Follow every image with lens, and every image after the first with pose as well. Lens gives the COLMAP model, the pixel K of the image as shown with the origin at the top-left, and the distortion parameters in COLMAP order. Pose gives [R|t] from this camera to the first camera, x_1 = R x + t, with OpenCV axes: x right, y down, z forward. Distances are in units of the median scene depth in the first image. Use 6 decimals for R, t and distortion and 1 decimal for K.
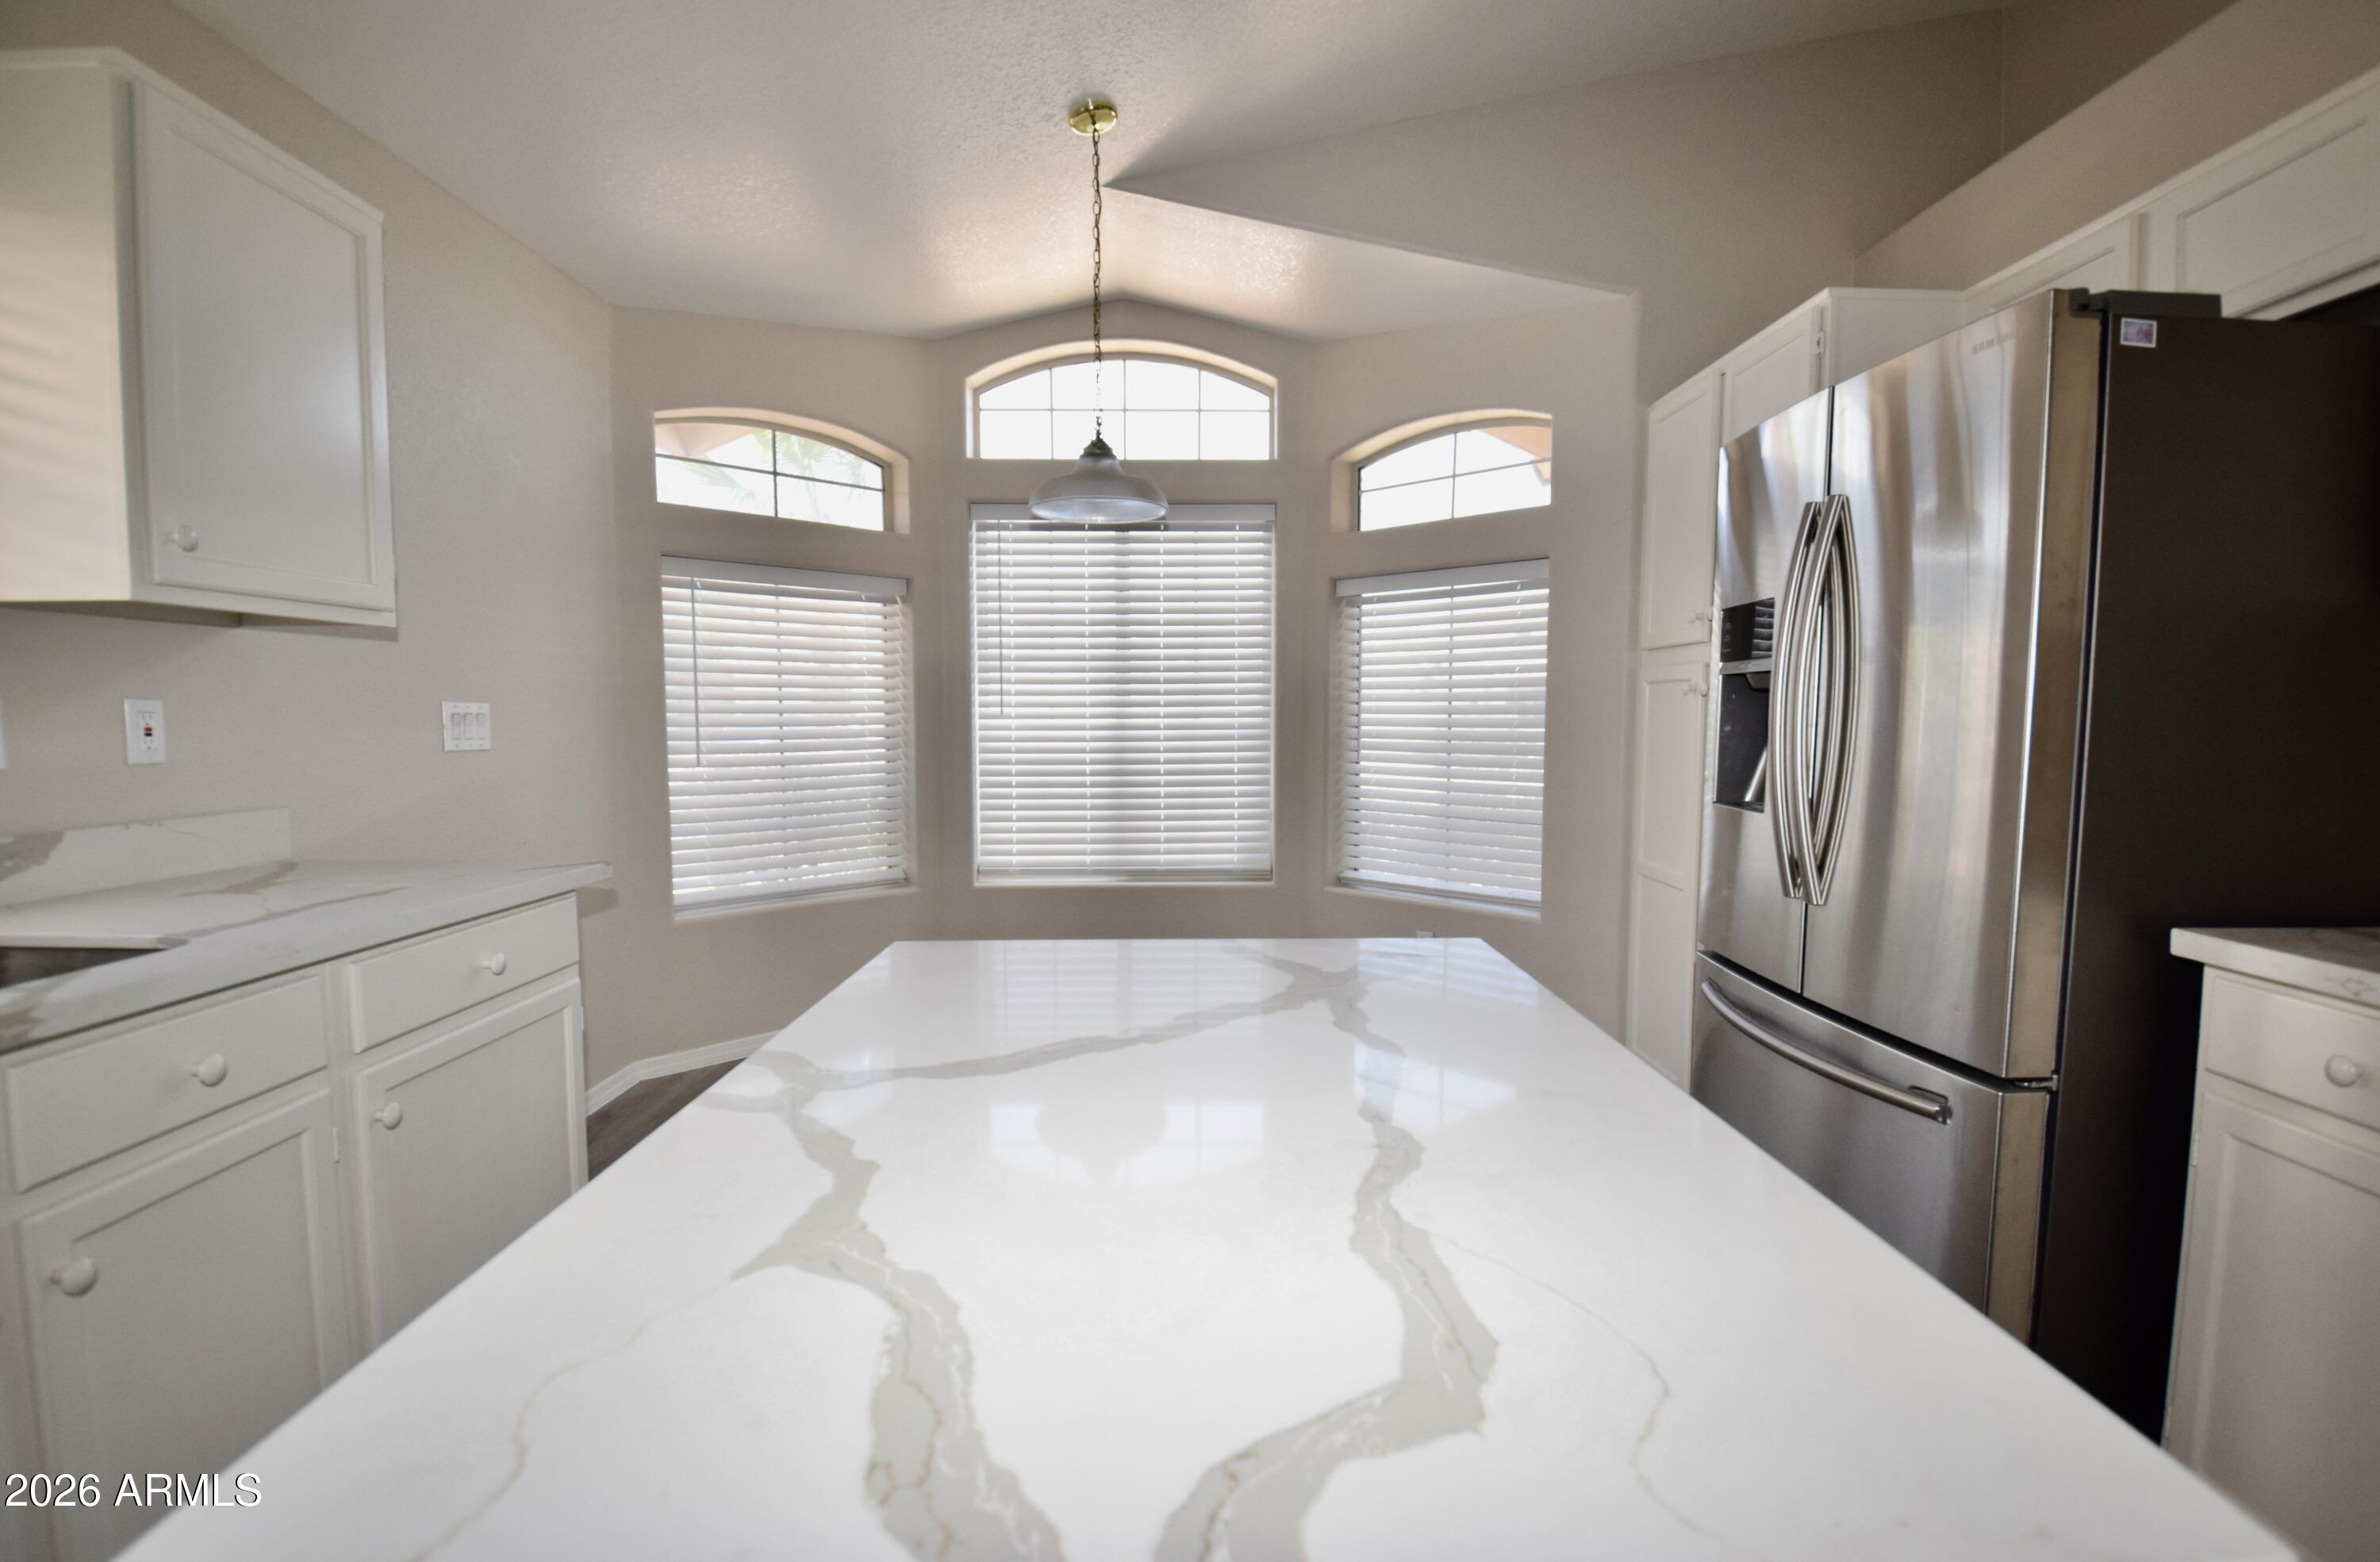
lens RADIAL K [[1072.4, 0, 1202.8], [0, 1072.4, 787.3], [0, 0, 1]] dist [-0.021235, -0.005187]
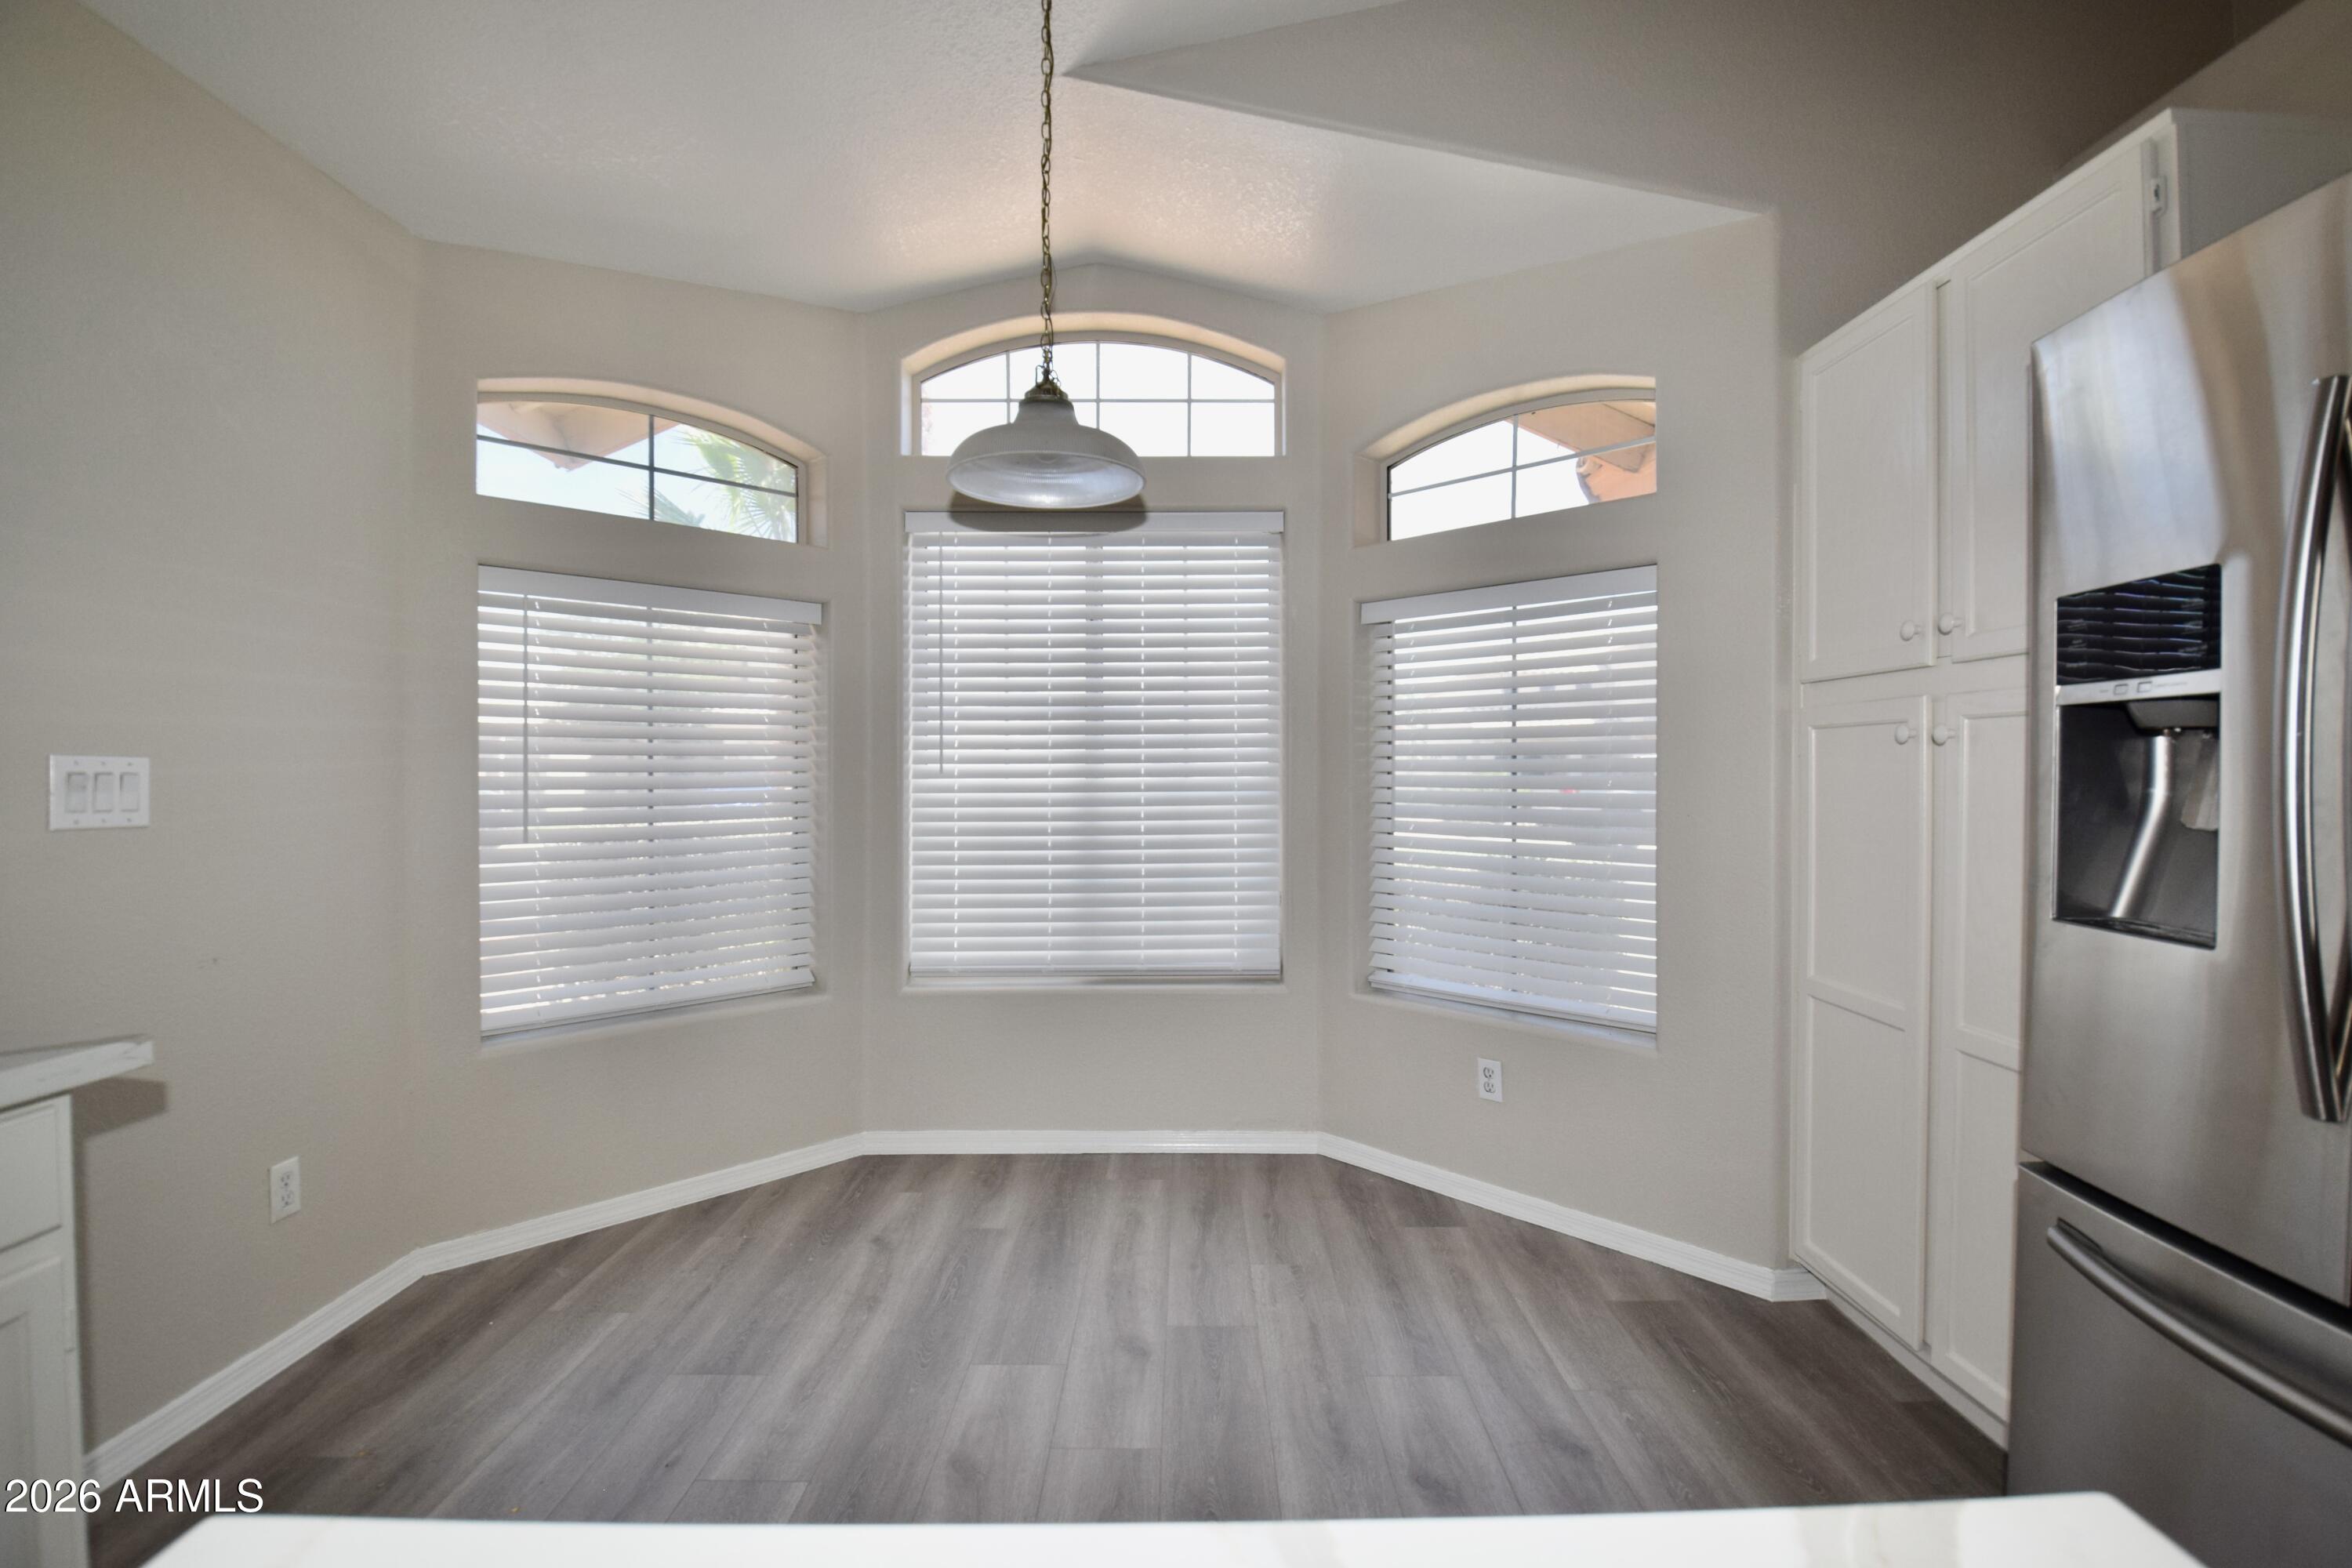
lens RADIAL K [[1059.8, 0, 1194.4], [0, 1059.8, 773.1], [0, 0, 1]] dist [-0.021235, -0.005187]
pose [[0.999994, -0.001621, 0.003043, -0.002193], [0.001818, 0.997848, -0.065550, -0.017151], [-0.002931, 0.065555, 0.997845, 0.236118]]
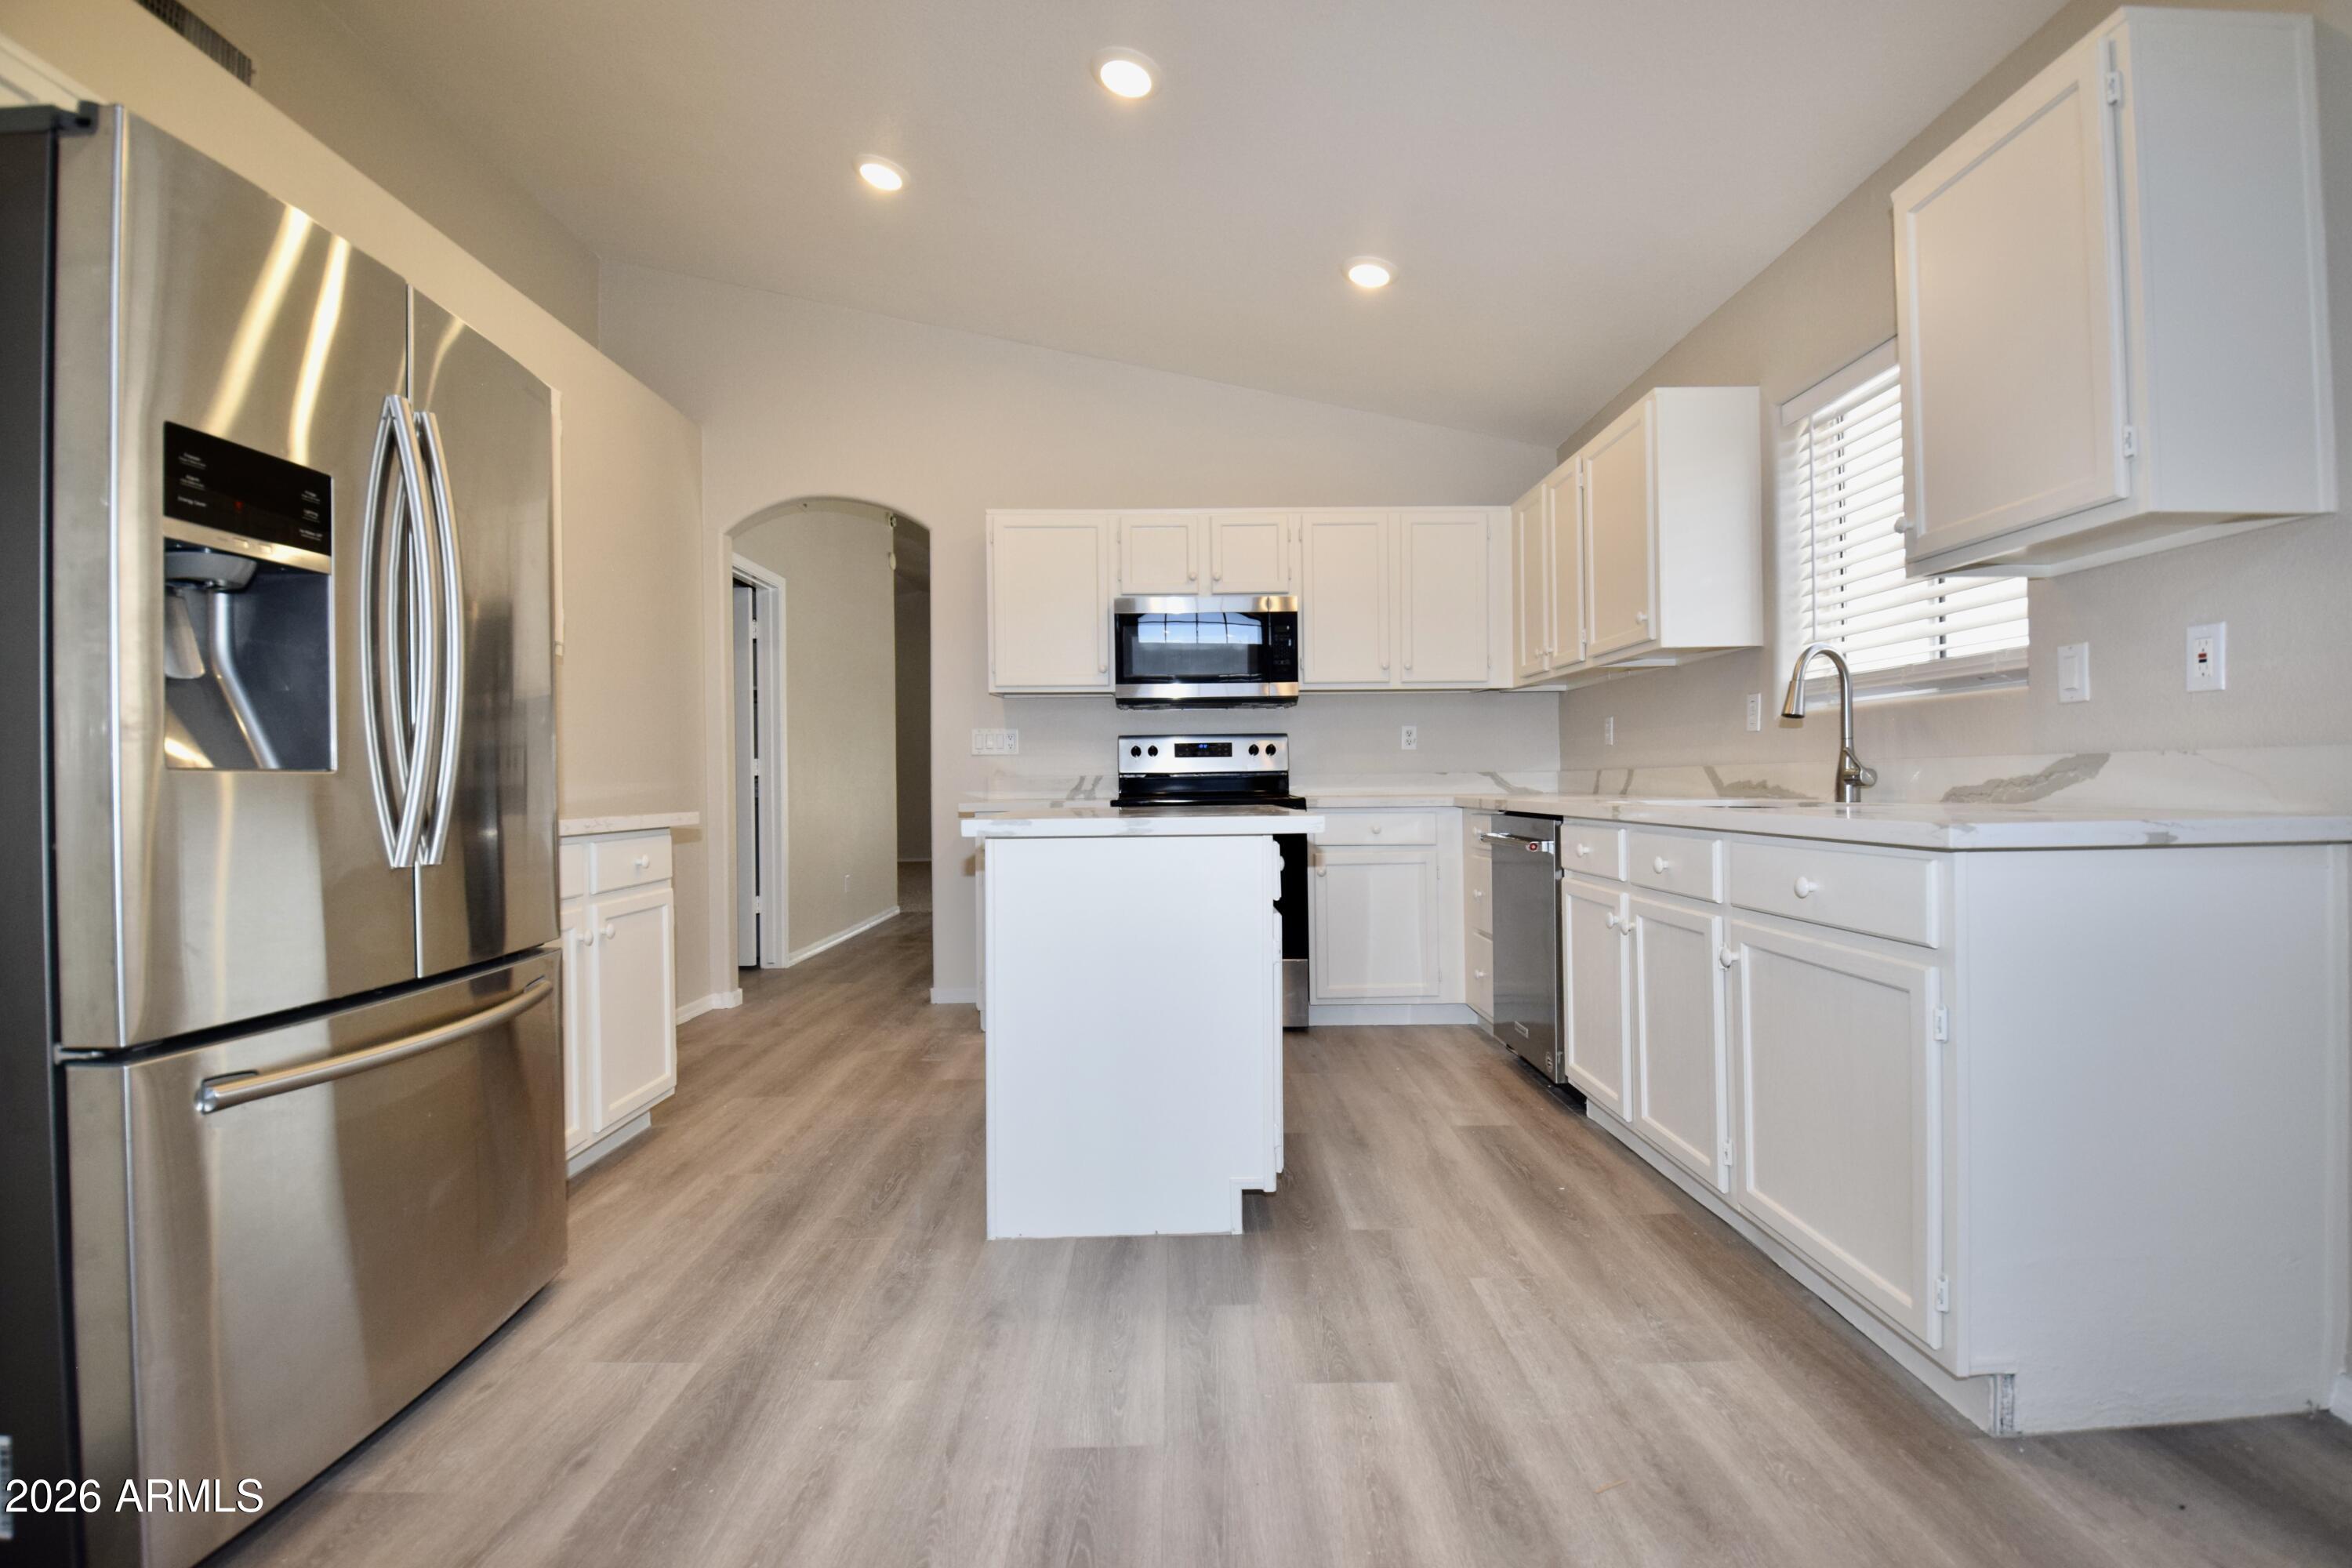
lens RADIAL K [[1059.8, 0, 1168.6], [0, 1059.8, 781.2], [0, 0, 1]] dist [-0.021235, -0.005187]
pose [[-0.998936, 0.012591, 0.044369, -0.040136], [0.015426, 0.997821, 0.064154, -0.007057], [-0.043464, 0.064770, -0.996953, 0.920595]]
